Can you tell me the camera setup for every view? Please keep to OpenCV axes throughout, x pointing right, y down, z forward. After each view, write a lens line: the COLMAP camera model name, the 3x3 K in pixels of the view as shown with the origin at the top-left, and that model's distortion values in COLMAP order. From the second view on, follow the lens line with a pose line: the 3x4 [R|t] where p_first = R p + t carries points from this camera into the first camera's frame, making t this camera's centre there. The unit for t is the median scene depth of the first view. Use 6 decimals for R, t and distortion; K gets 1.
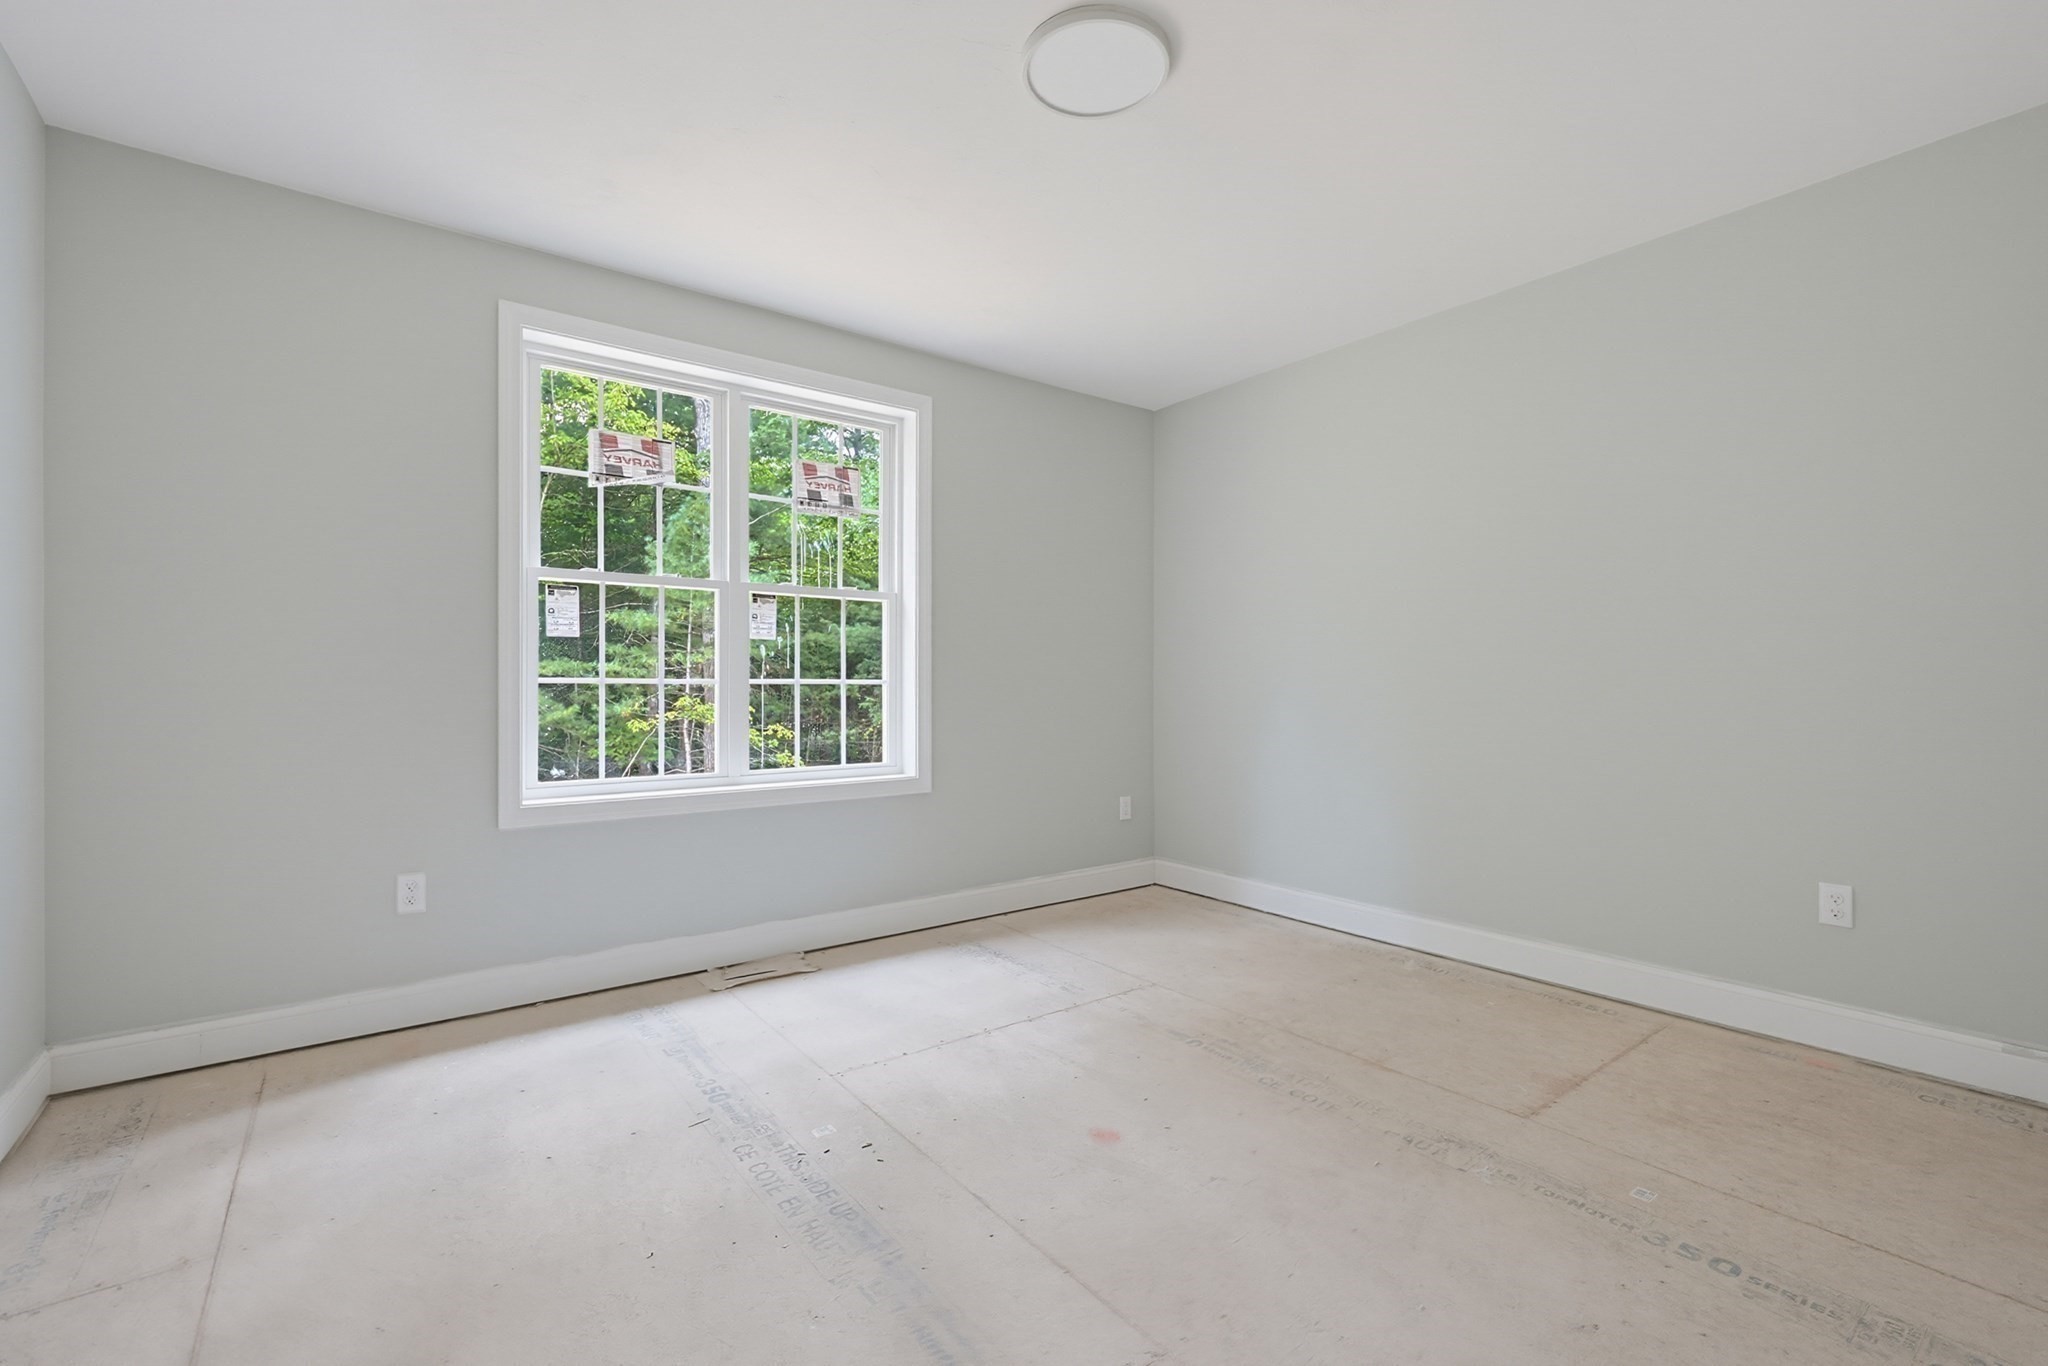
lens RADIAL K [[829.2, 0, 1022.2], [0, 829.2, 696.2], [0, 0, 1]] dist [0.000084, -0.000059]
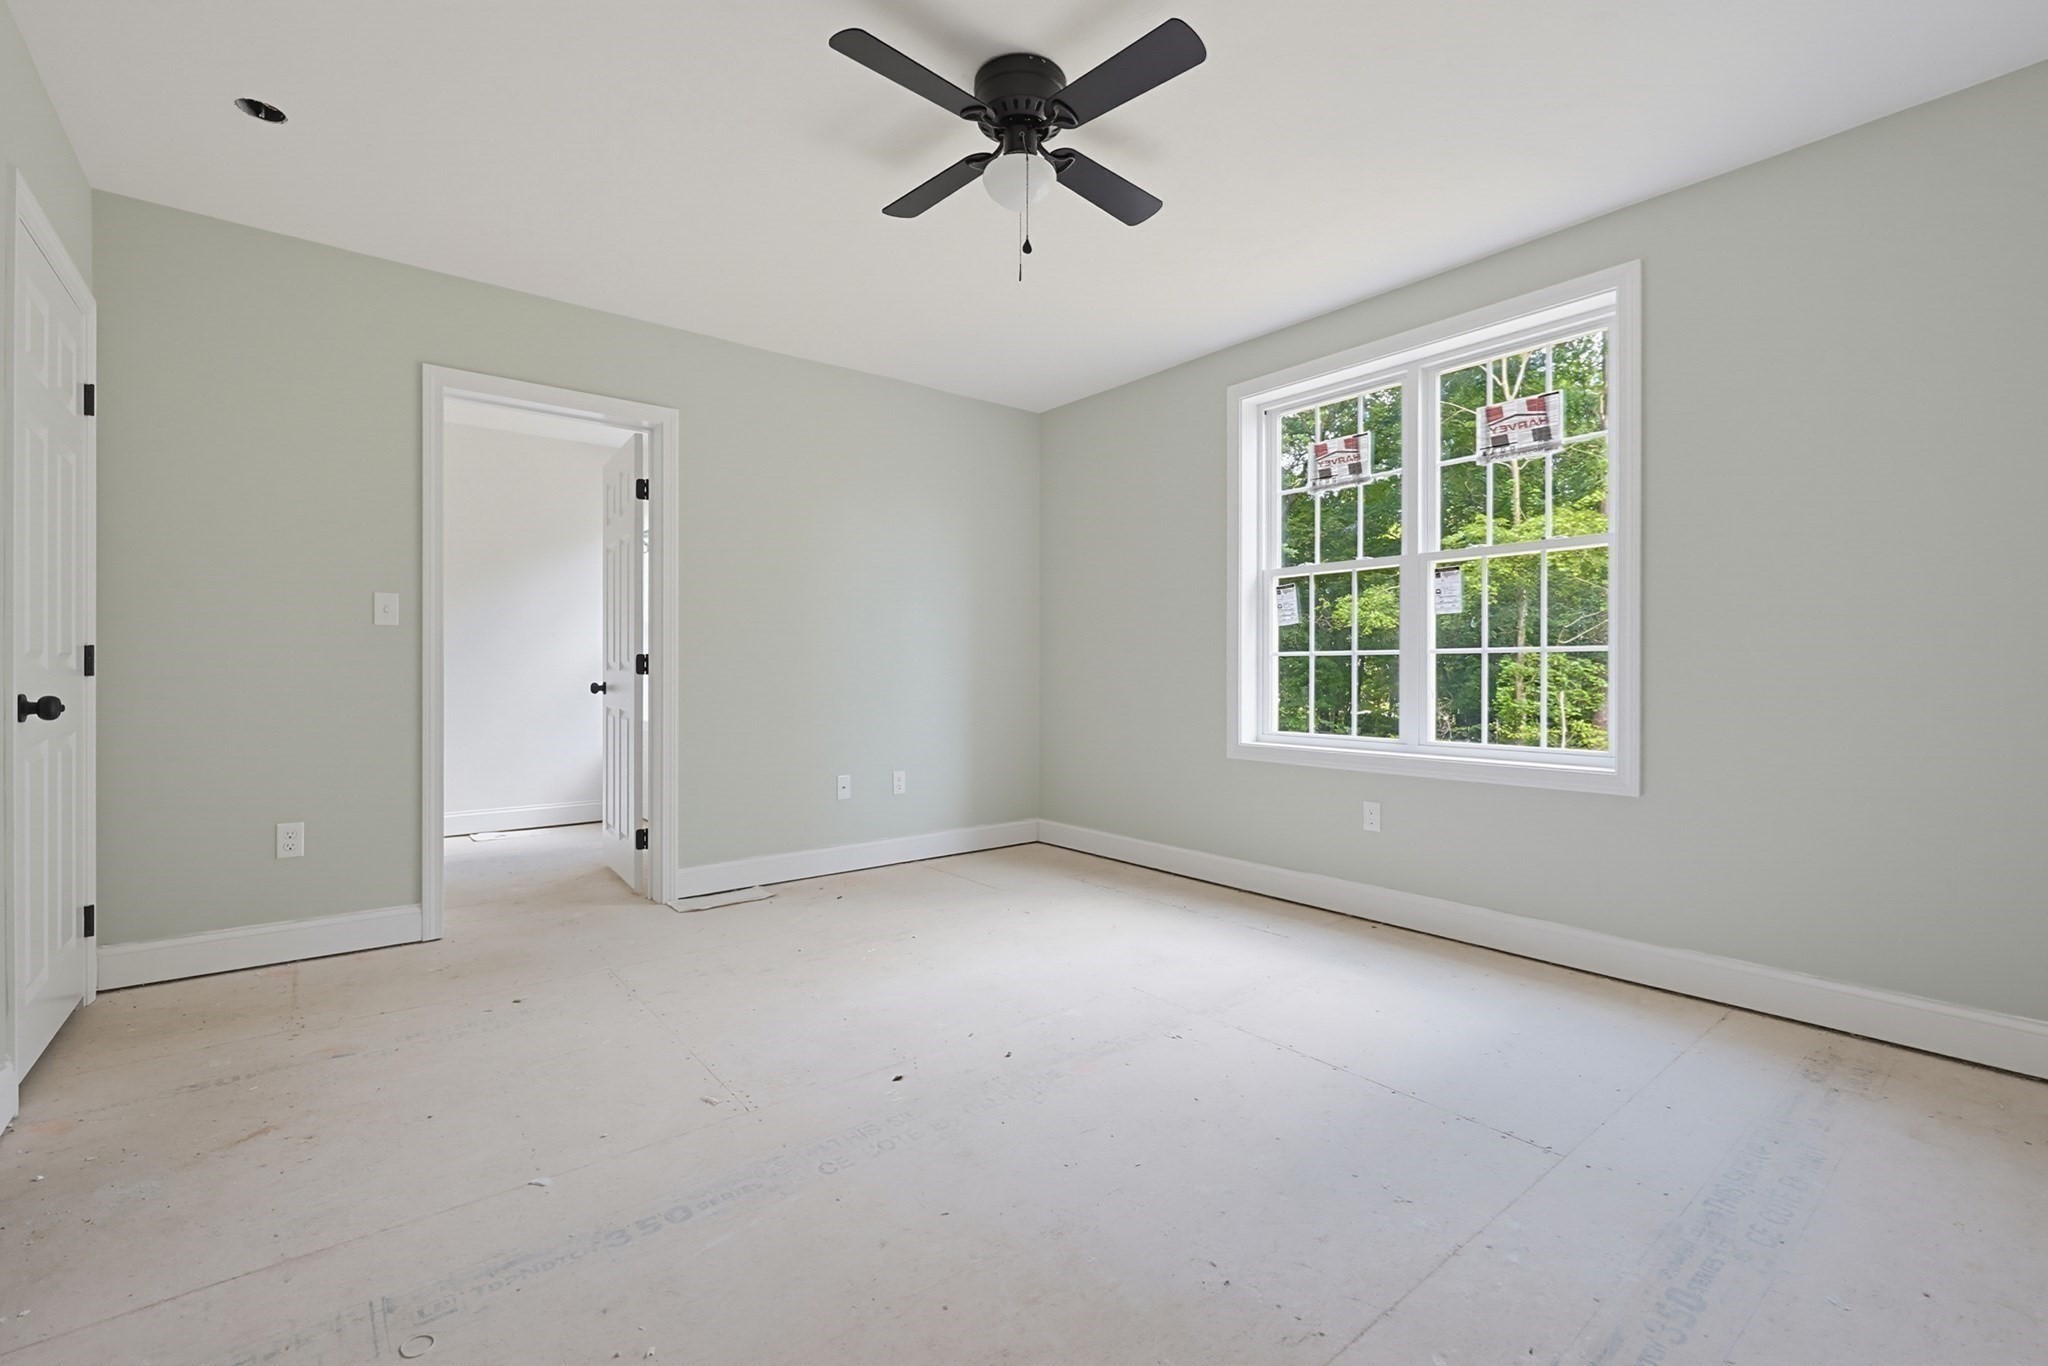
lens RADIAL K [[885.3, 0, 1029.9], [0, 885.3, 676.6], [0, 0, 1]] dist [0.000512, 0.000081]
pose [[0.070354, 0.019310, -0.997335, 0.695994], [0.002782, 0.999805, 0.019554, -0.009608], [0.997518, -0.004150, 0.070286, 0.444560]]
